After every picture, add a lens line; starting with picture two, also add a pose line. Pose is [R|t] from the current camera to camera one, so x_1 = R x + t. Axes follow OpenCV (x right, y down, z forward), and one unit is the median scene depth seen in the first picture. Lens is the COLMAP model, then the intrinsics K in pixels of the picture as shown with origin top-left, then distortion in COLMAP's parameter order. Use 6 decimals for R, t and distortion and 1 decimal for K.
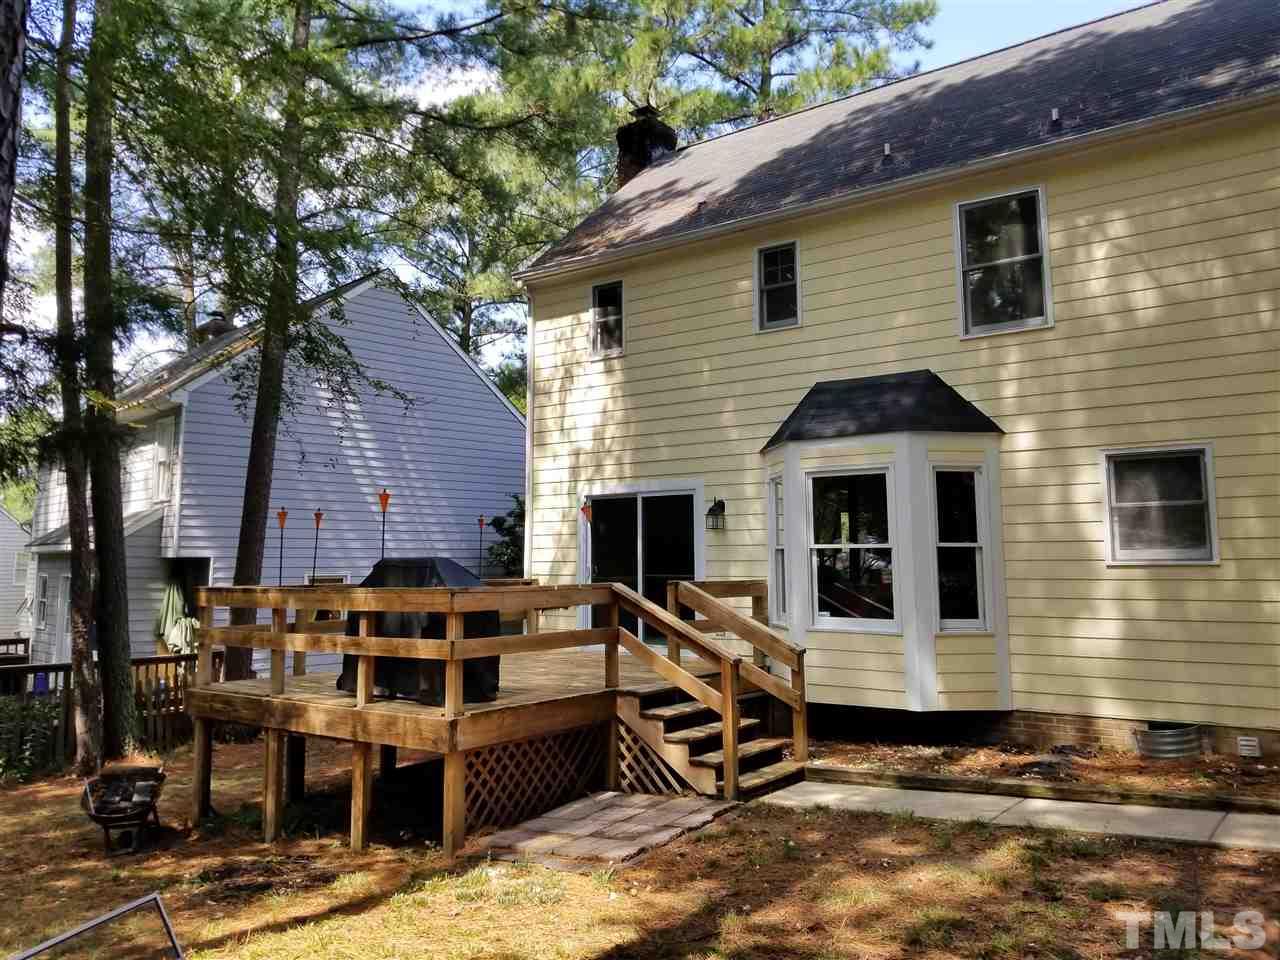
lens RADIAL K [[992.4, 0, 640.0], [0, 992.4, 480.0], [0, 0, 1]] dist [0.039232, -0.148809]
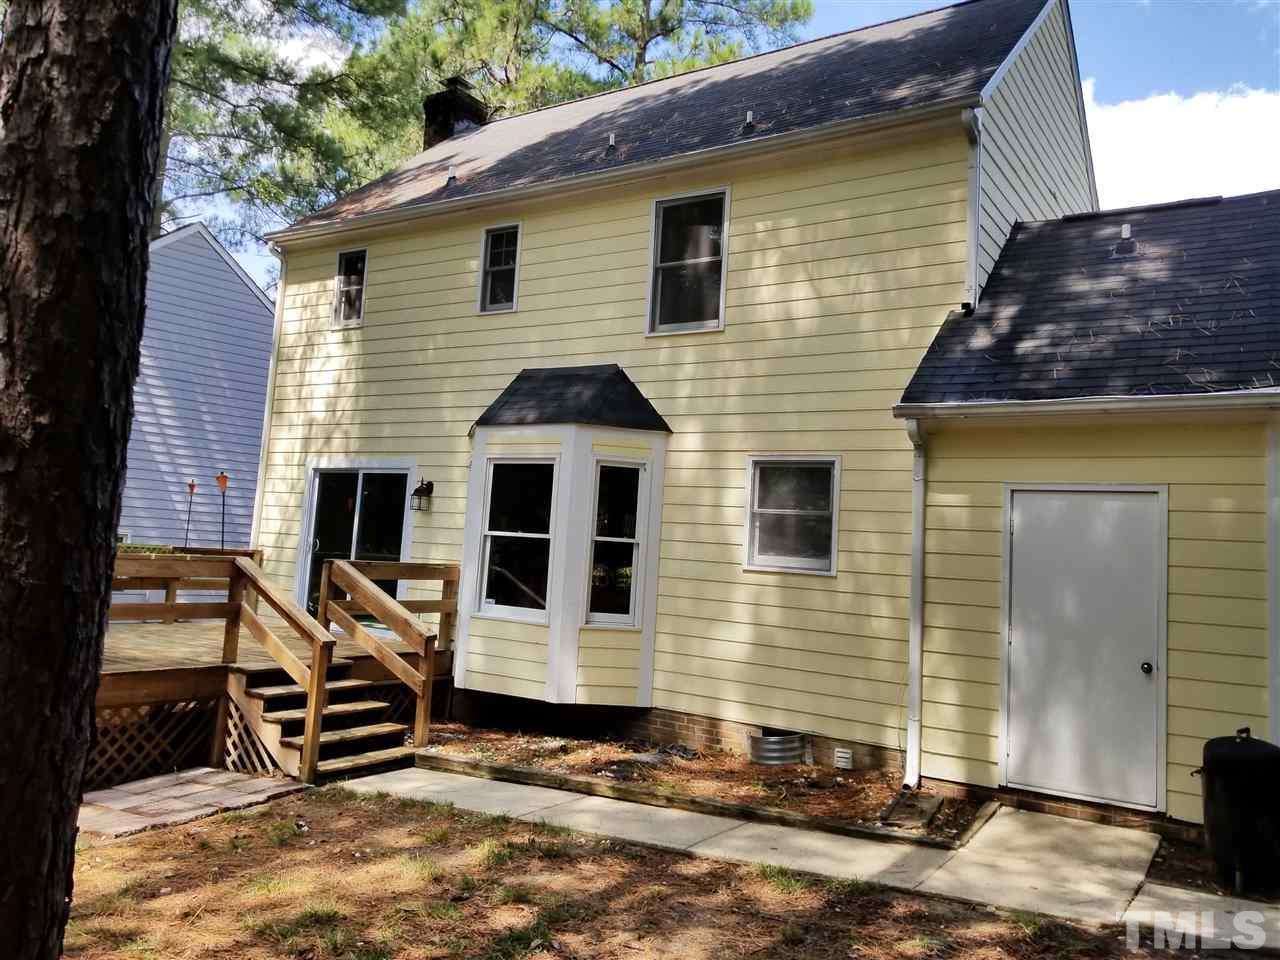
lens RADIAL K [[993.5, 0, 640.0], [0, 993.5, 480.0], [0, 0, 1]] dist [0.065993, -0.150947]
pose [[0.994926, 0.069833, 0.072423, 0.257988], [-0.070842, 0.997422, 0.011464, -0.008287], [-0.071436, -0.016537, 0.997308, -0.000393]]
